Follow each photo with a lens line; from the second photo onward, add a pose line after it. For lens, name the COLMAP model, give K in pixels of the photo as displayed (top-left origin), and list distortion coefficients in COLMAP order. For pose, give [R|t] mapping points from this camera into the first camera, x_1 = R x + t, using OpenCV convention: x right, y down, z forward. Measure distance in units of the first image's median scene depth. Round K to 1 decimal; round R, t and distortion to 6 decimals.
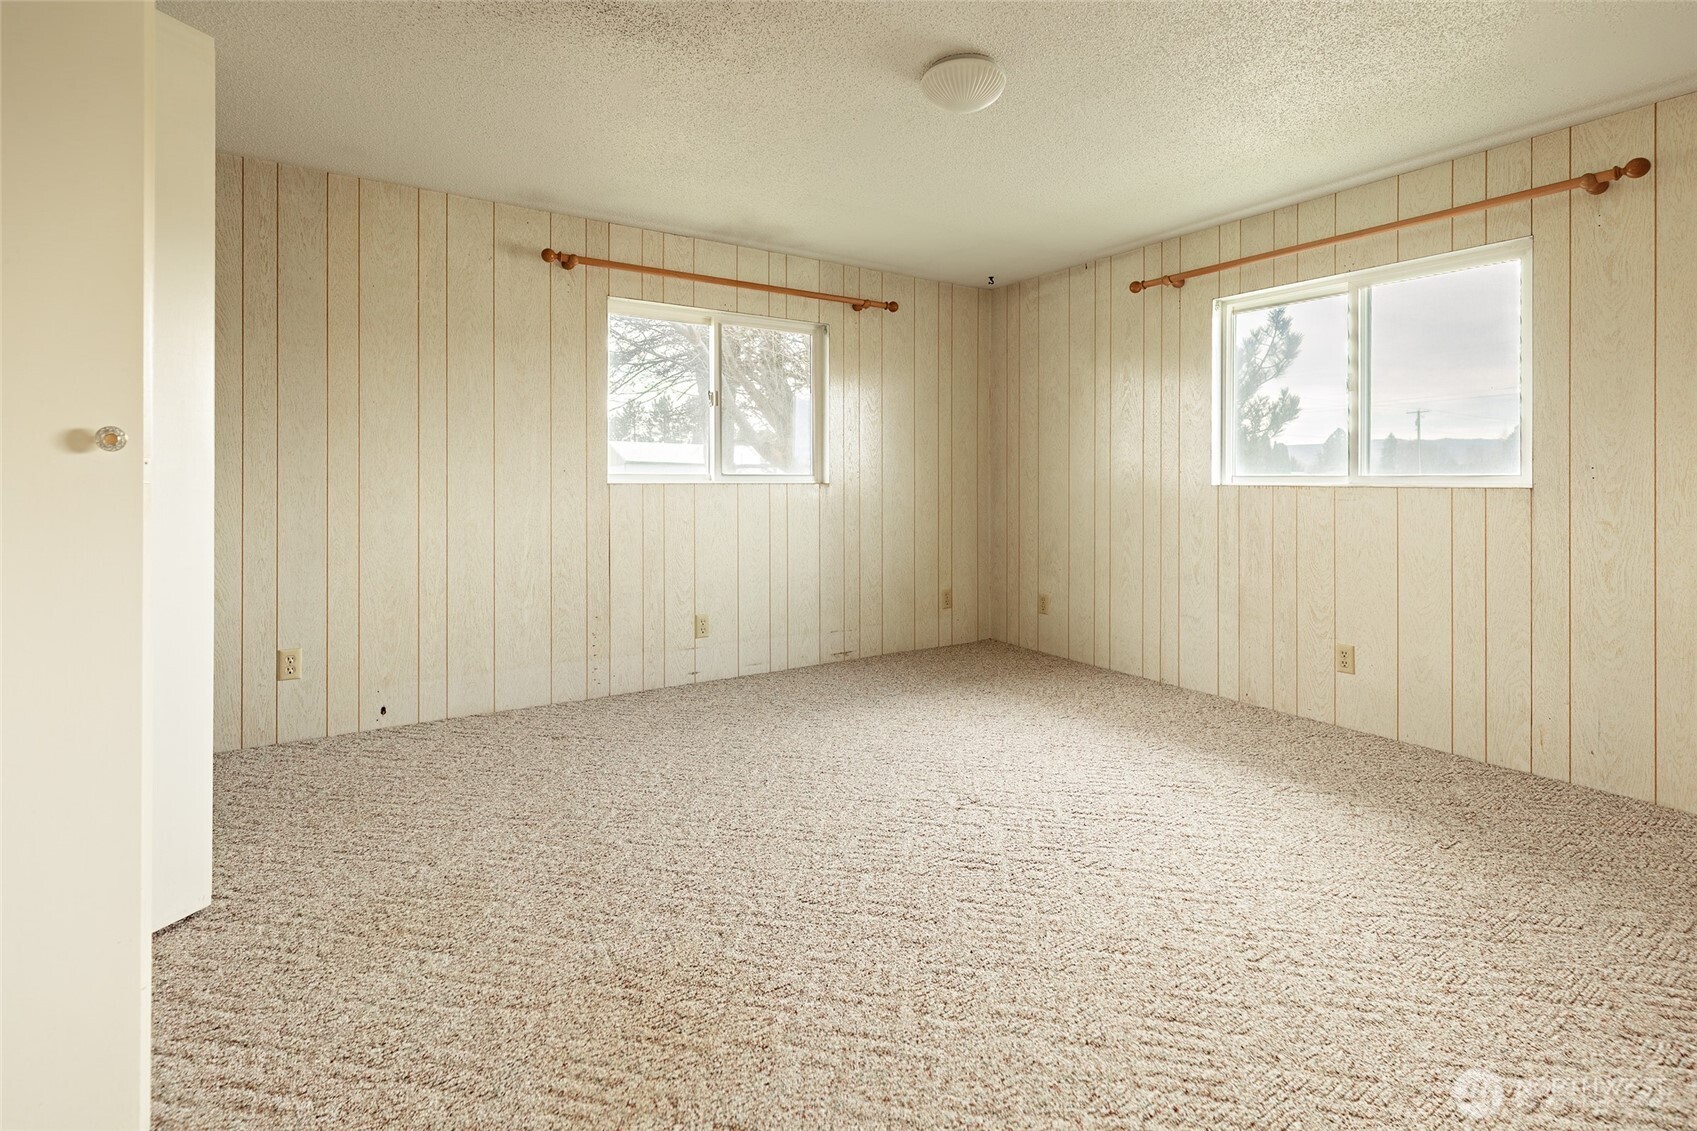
lens RADIAL K [[797.3, 0, 849.5], [0, 797.3, 521.2], [0, 0, 1]] dist [0.002969, 0.000031]
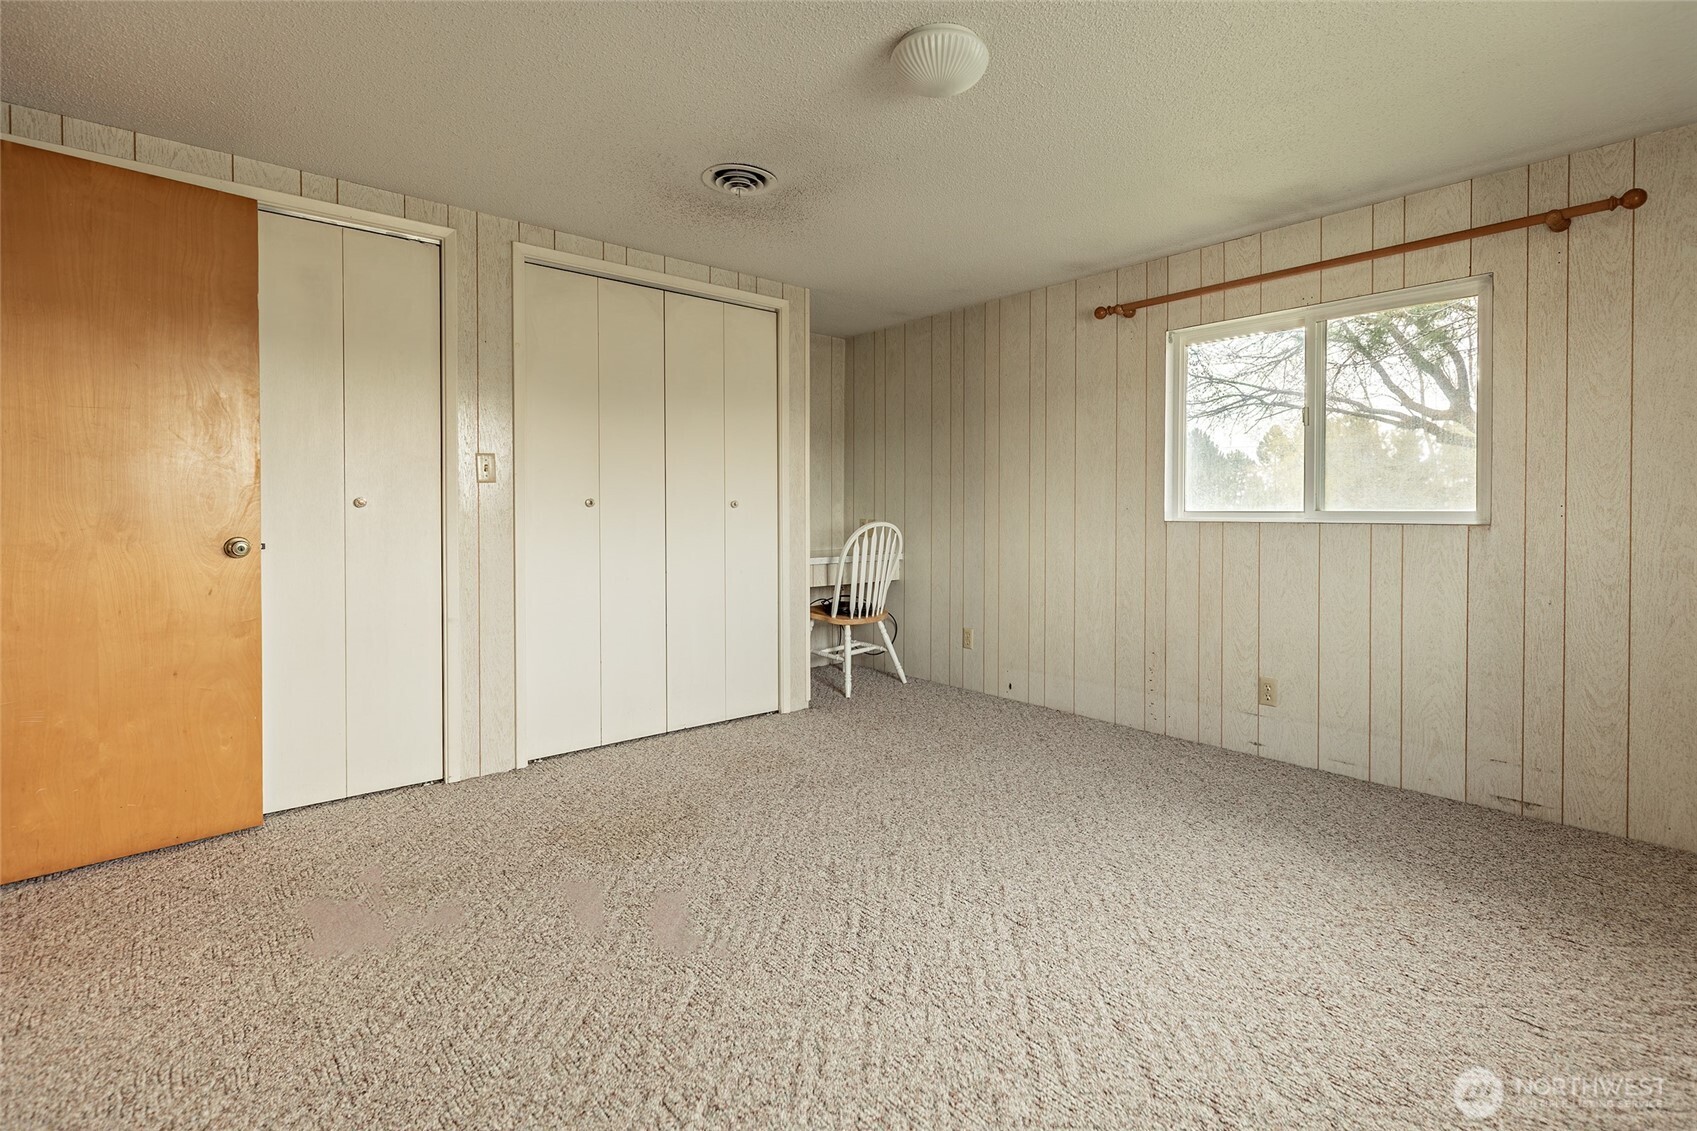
lens RADIAL K [[764.0, 0, 854.8], [0, 764.0, 566.8], [0, 0, 1]] dist [0.003457, -0.000119]
pose [[0.150976, 0.068400, -0.986168, 0.595585], [-0.053977, 0.996685, 0.060866, -0.028352], [0.987063, 0.044041, 0.154167, 0.487897]]
